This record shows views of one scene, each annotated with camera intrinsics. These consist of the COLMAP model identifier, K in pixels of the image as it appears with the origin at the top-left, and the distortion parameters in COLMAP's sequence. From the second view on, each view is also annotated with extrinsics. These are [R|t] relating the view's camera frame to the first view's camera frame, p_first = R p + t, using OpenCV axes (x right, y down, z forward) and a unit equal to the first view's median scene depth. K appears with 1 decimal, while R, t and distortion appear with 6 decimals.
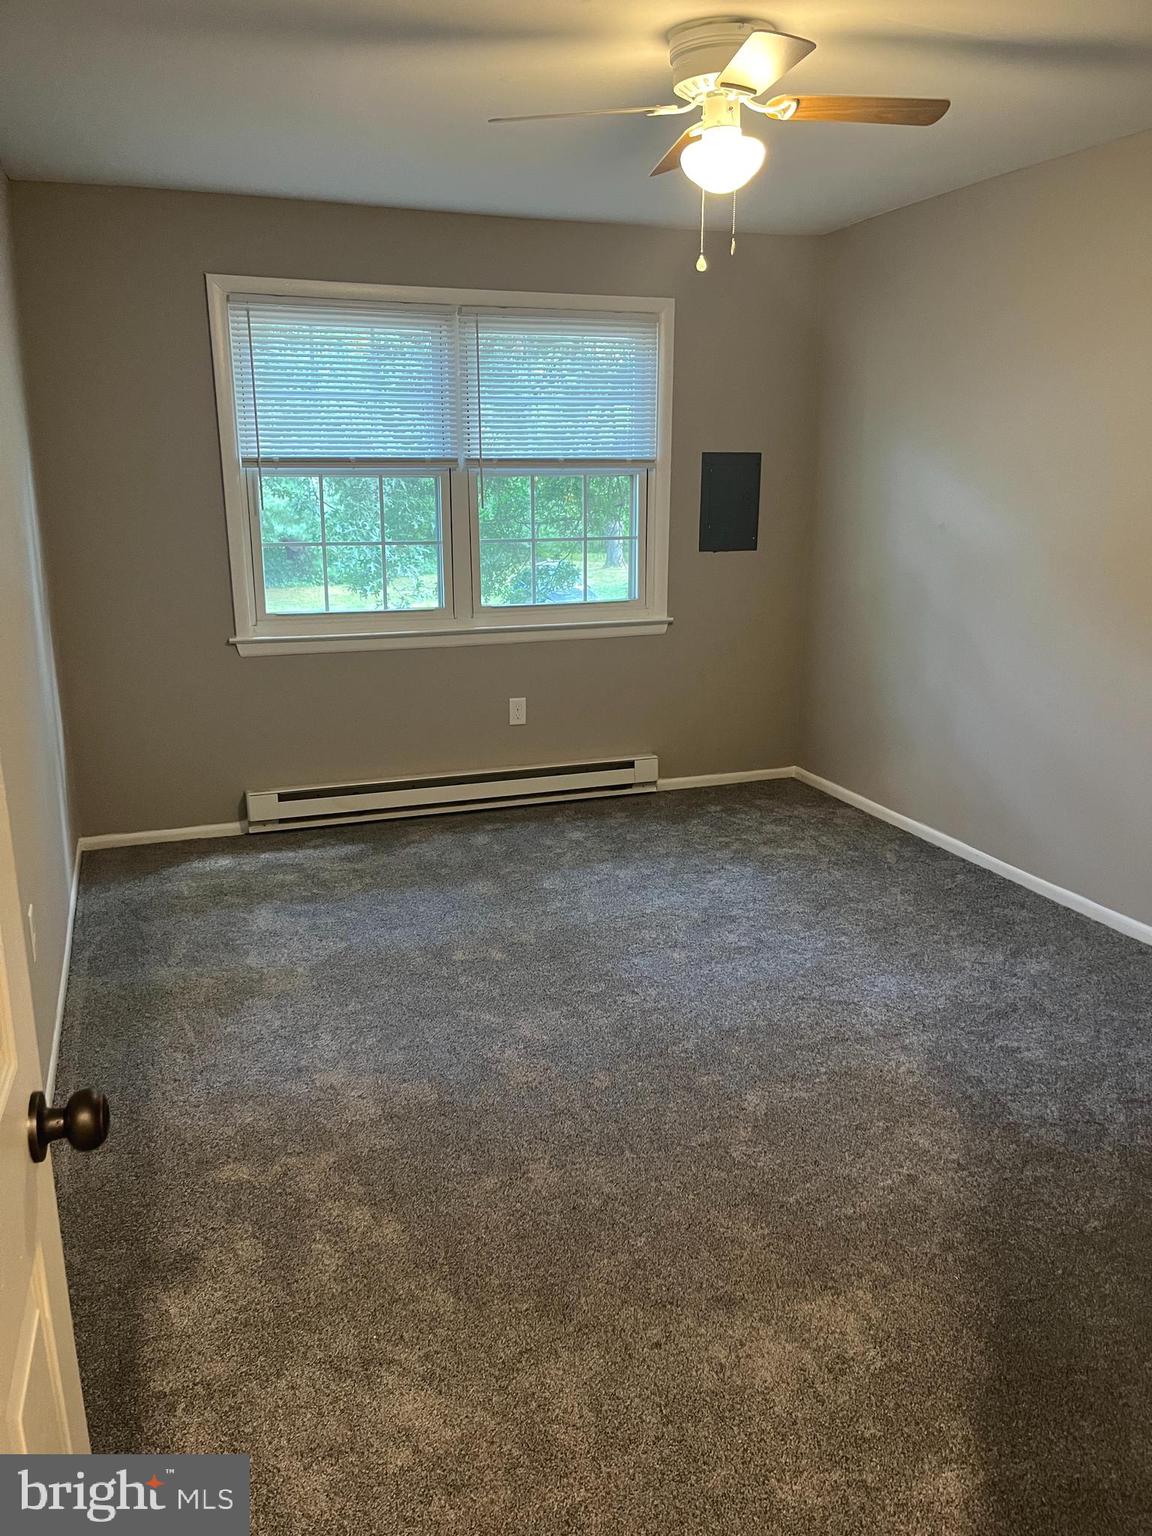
lens RADIAL K [[1165.5, 0, 570.9], [0, 1165.5, 767.2], [0, 0, 1]] dist [0.061600, -0.091428]
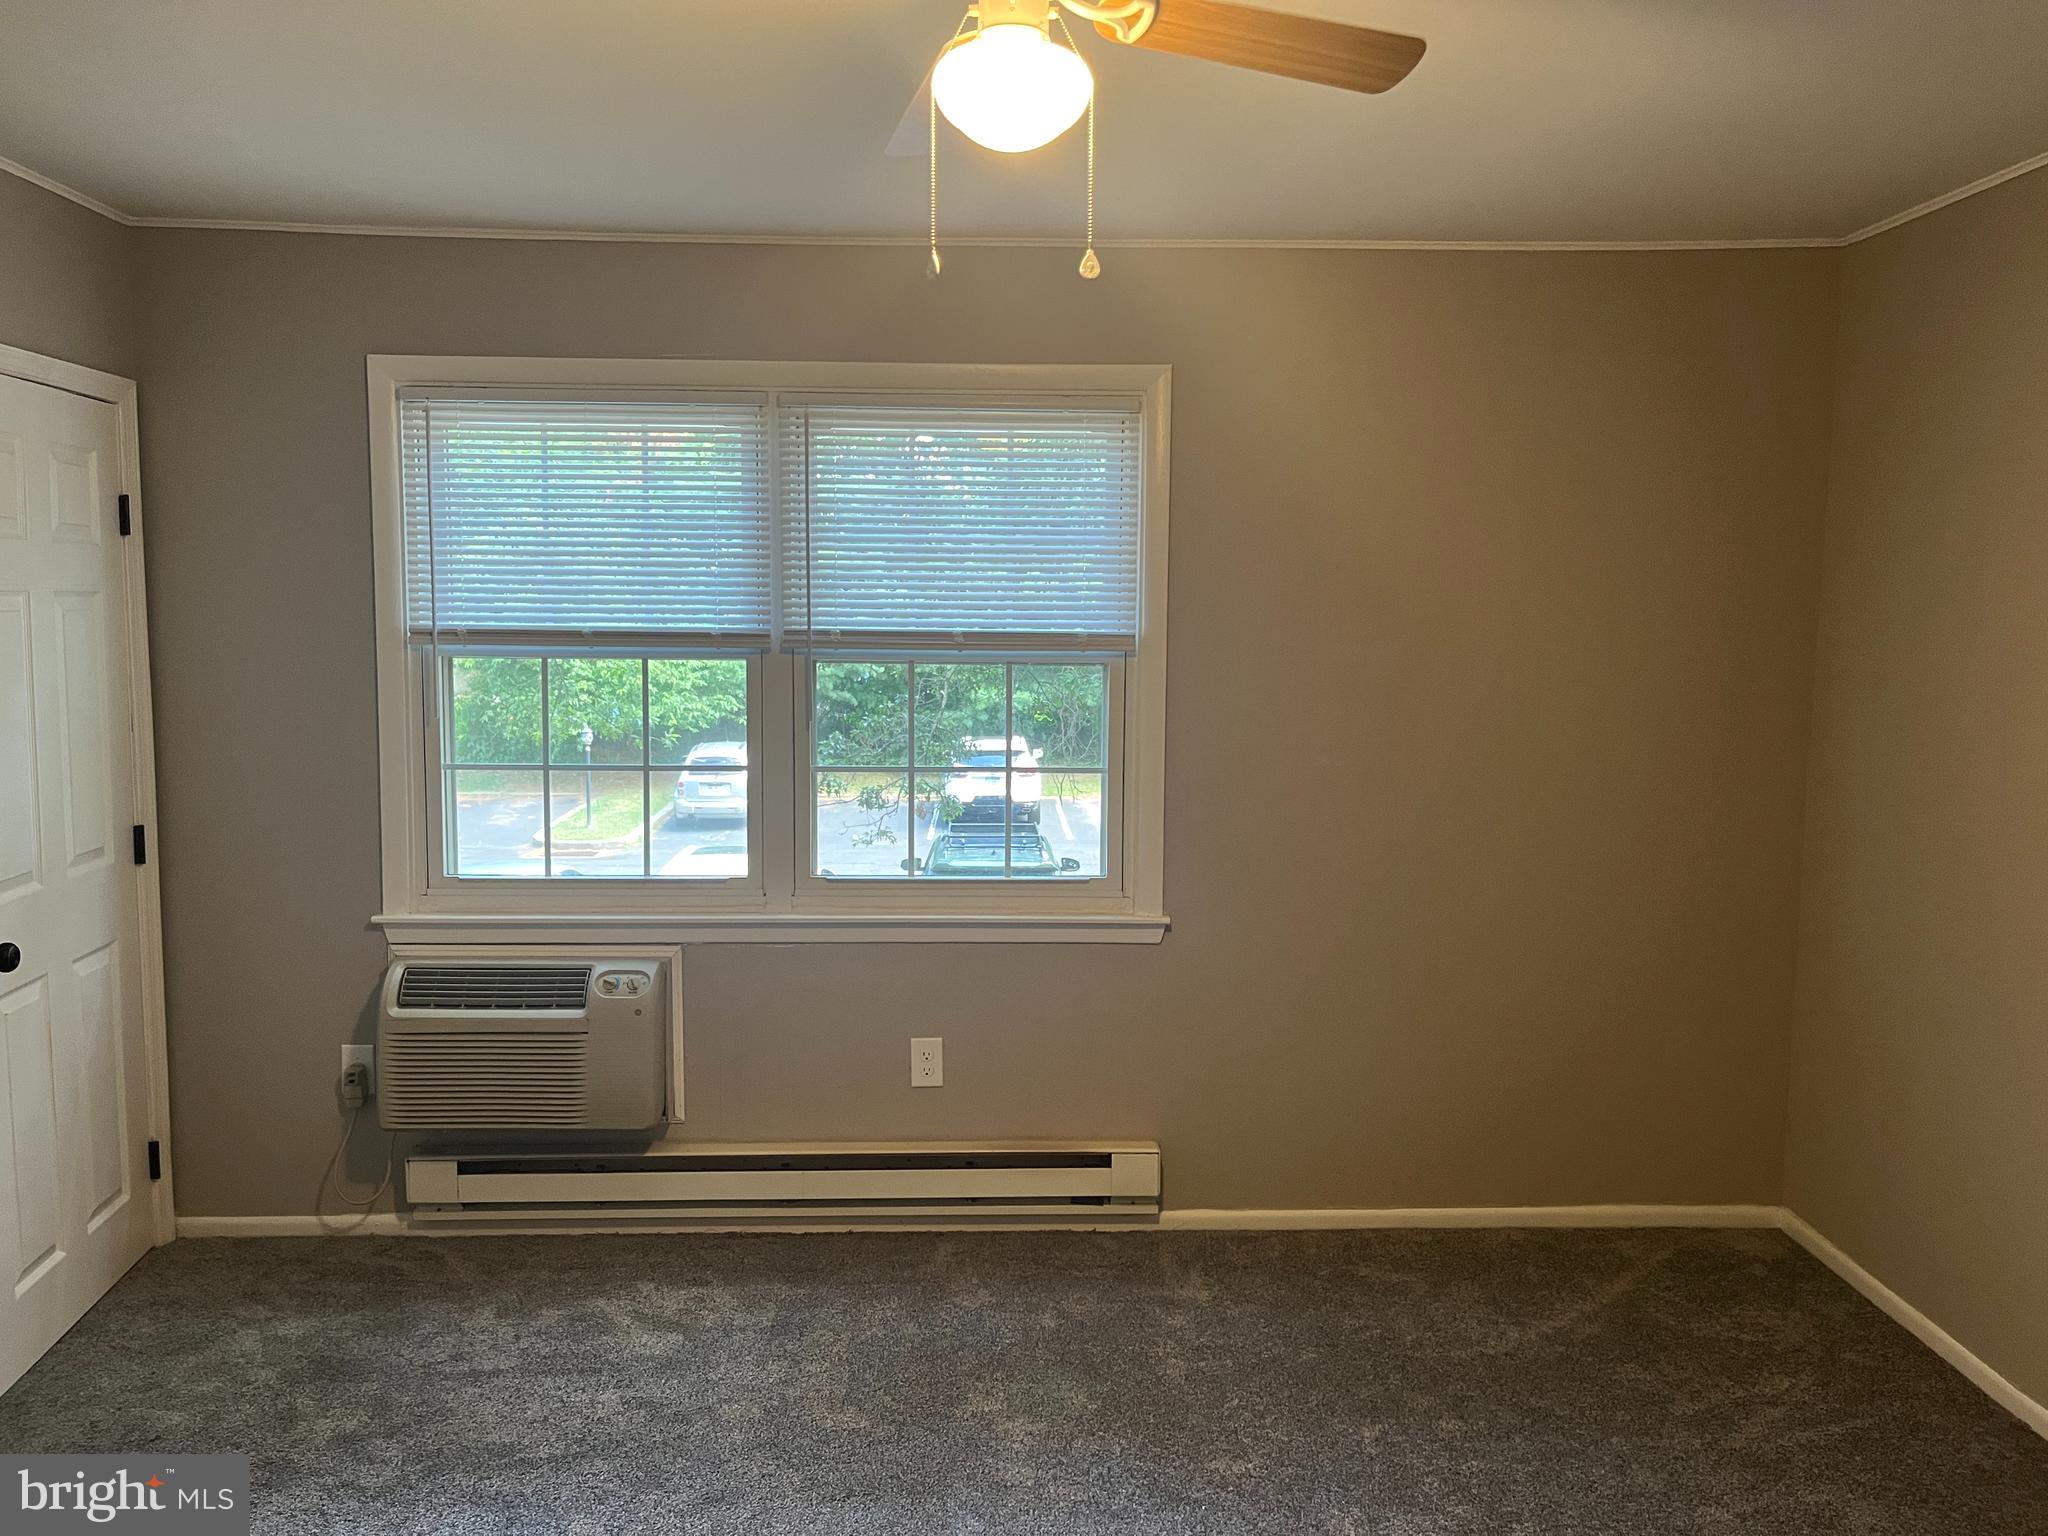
lens RADIAL K [[1554.0, 0, 974.3], [0, 1554.0, 744.0], [0, 0, 1]] dist [0.061600, -0.091428]
pose [[0.924272, 0.040052, -0.379628, 0.296074], [-0.105970, 0.982314, -0.154366, -0.092352], [0.366732, 0.182905, 0.912170, 0.311243]]
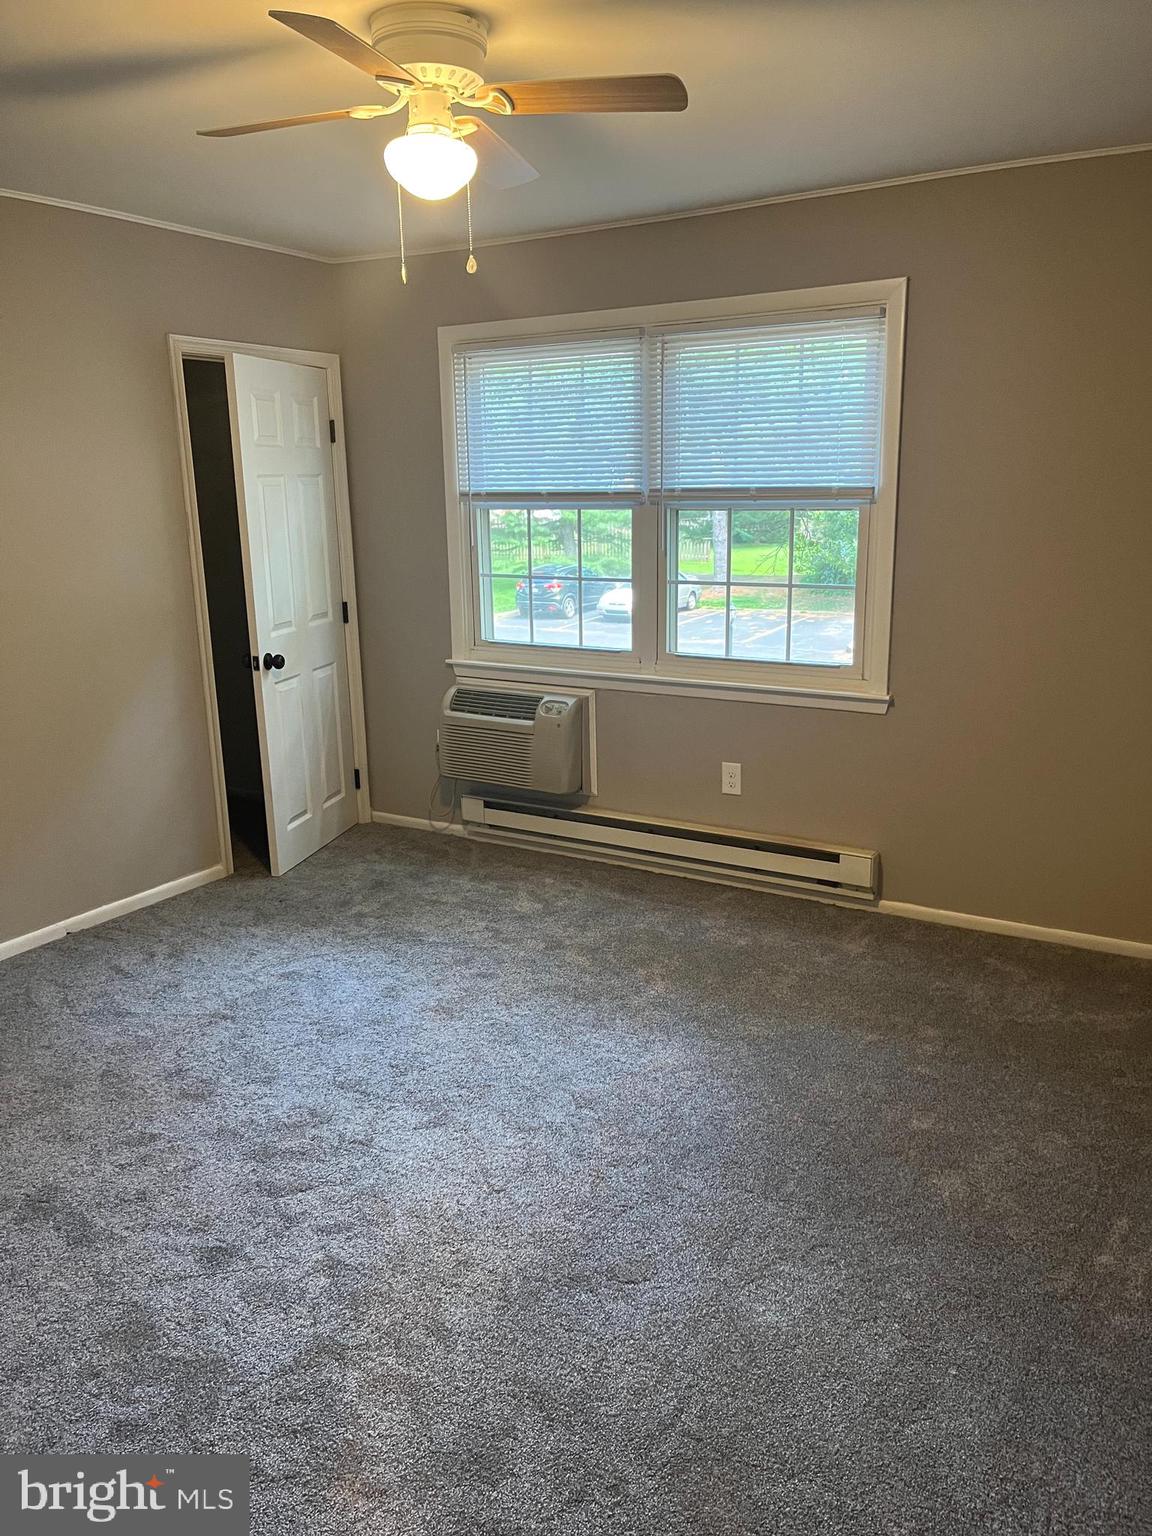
lens RADIAL K [[1165.5, 0, 568.2], [0, 1165.5, 772.3], [0, 0, 1]] dist [0.061600, -0.091428]
pose [[0.556213, 0.193711, -0.808148, 0.643876], [-0.198578, 0.975264, 0.097096, -0.120866], [0.806966, 0.106474, 0.580921, 0.425195]]
